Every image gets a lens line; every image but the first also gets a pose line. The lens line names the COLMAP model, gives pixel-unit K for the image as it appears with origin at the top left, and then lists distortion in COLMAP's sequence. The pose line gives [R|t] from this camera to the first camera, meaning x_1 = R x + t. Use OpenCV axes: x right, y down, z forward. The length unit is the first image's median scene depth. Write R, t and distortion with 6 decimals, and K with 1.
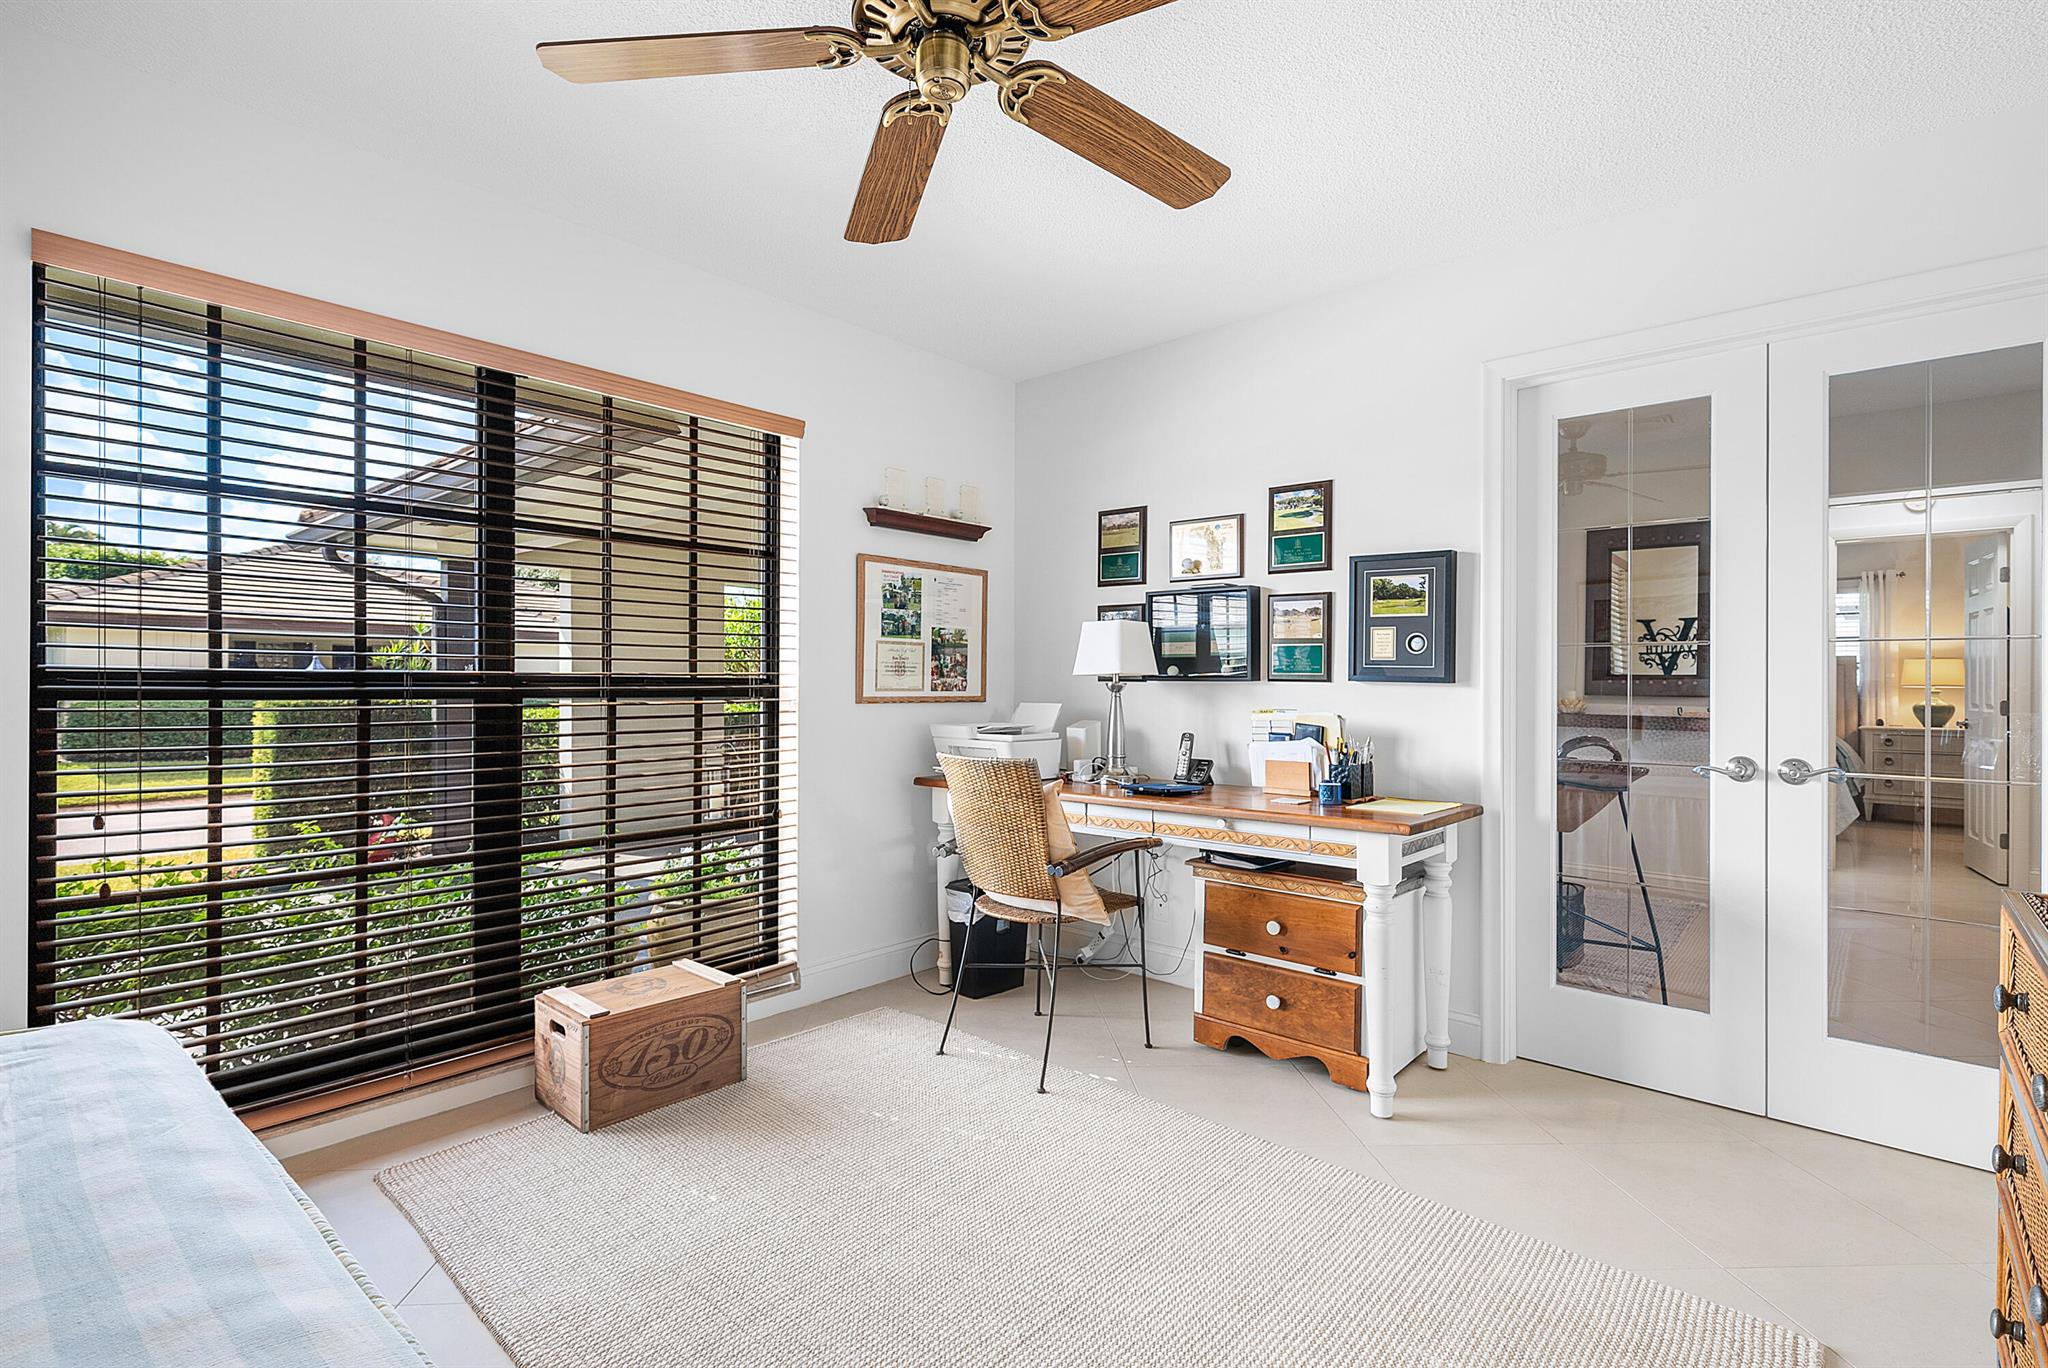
lens RADIAL K [[958.3, 0, 1029.7], [0, 958.3, 684.8], [0, 0, 1]] dist [-0.003013, 0.000194]
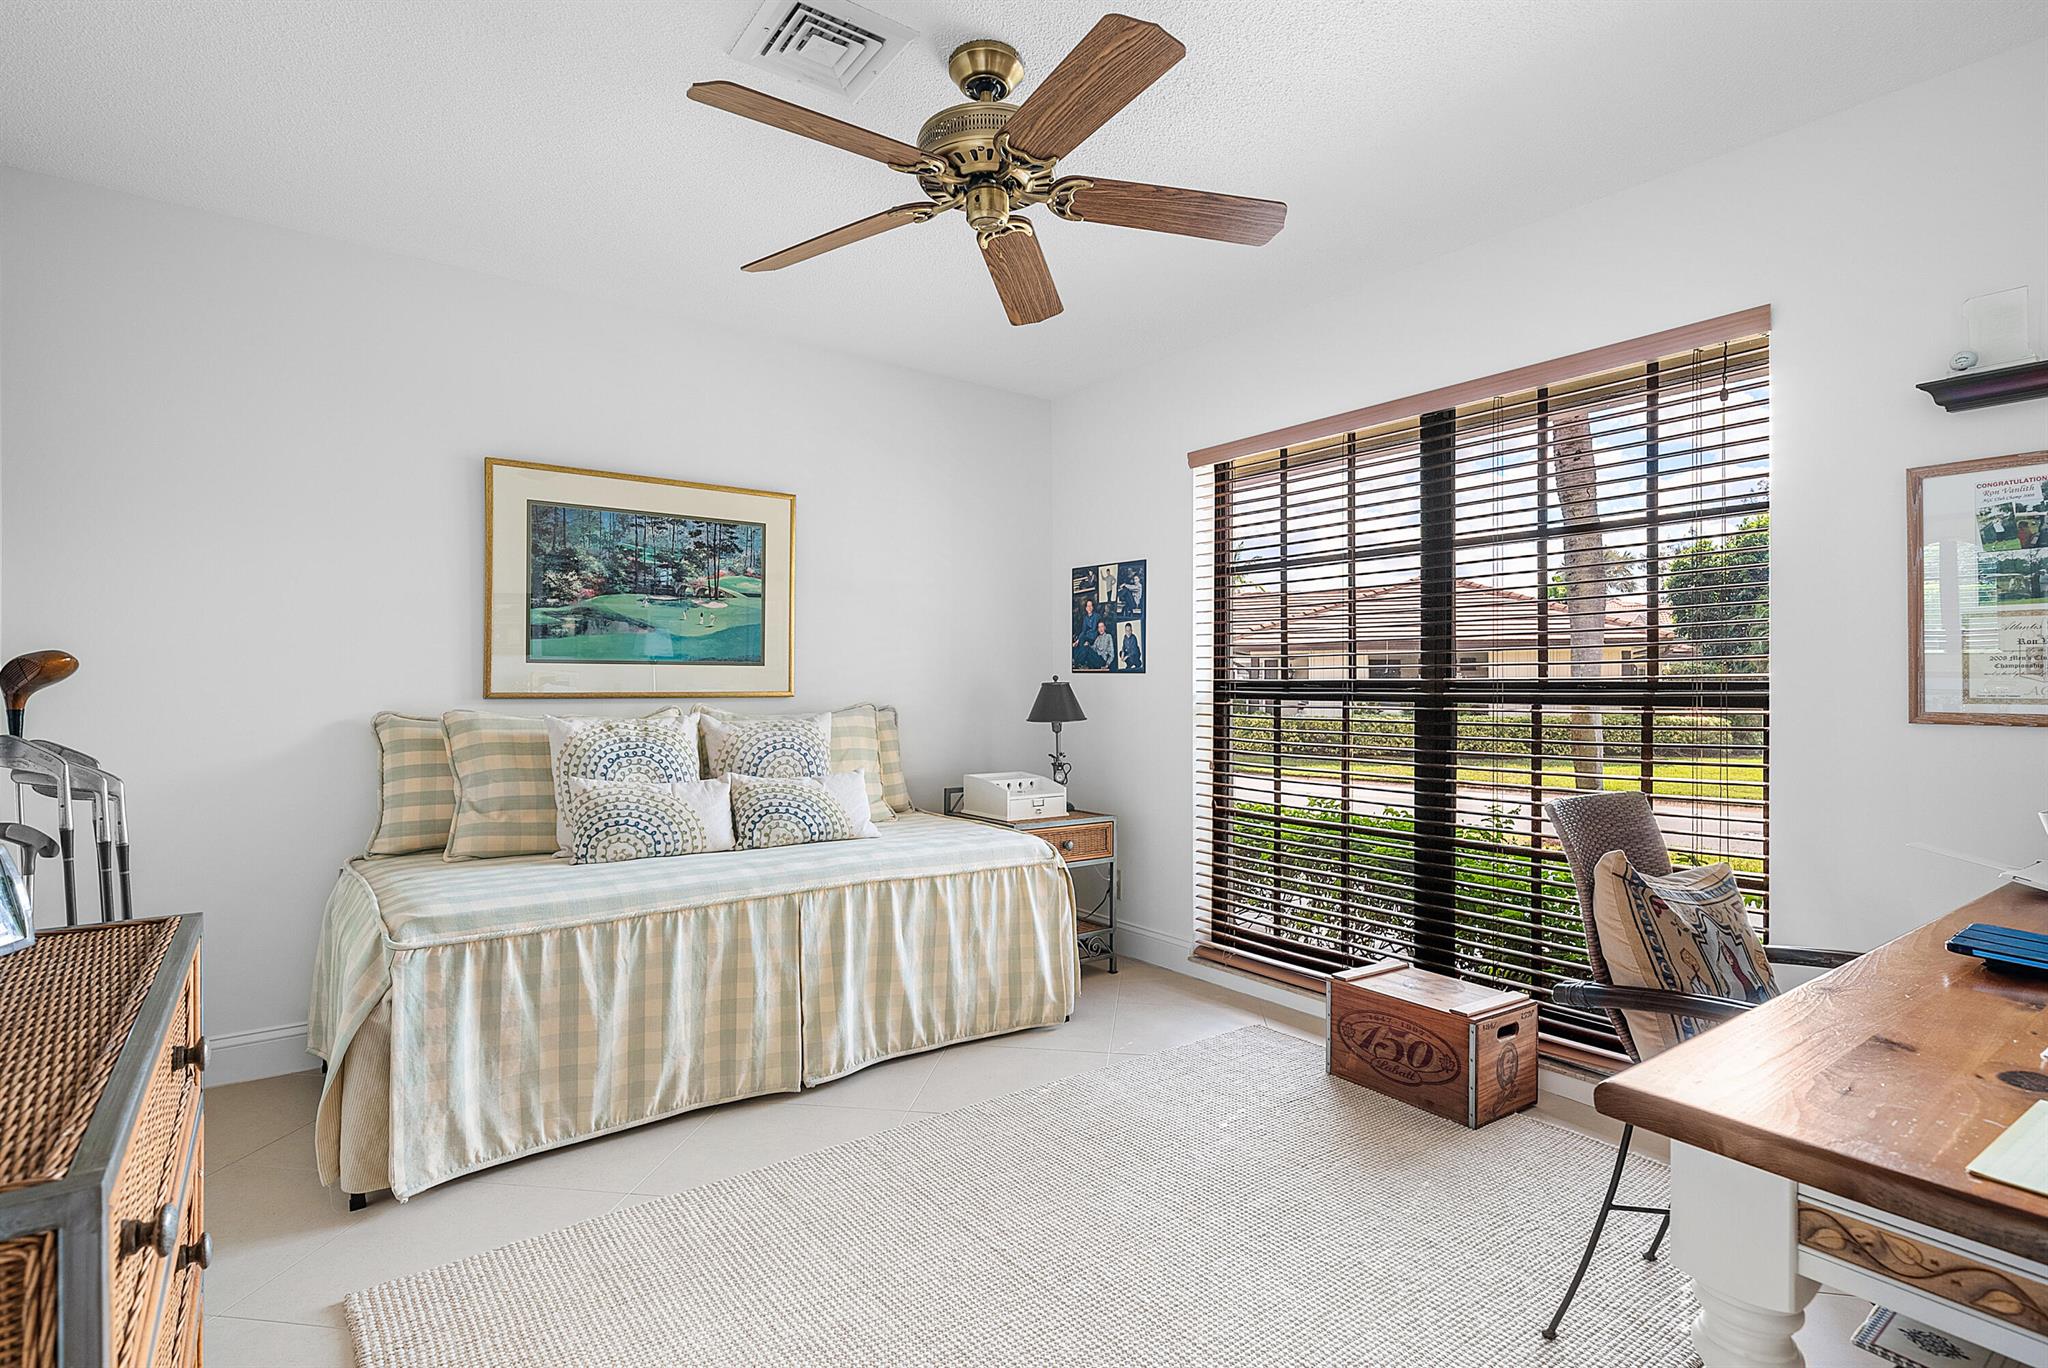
lens RADIAL K [[1001.7, 0, 1022.7], [0, 1001.7, 683.8], [0, 0, 1]] dist [-0.004290, 0.000166]
pose [[-0.214507, -0.008297, -0.976687, 0.696524], [-0.004865, 0.999961, -0.007426, 0.003483], [0.976710, 0.003159, -0.214539, 0.770259]]
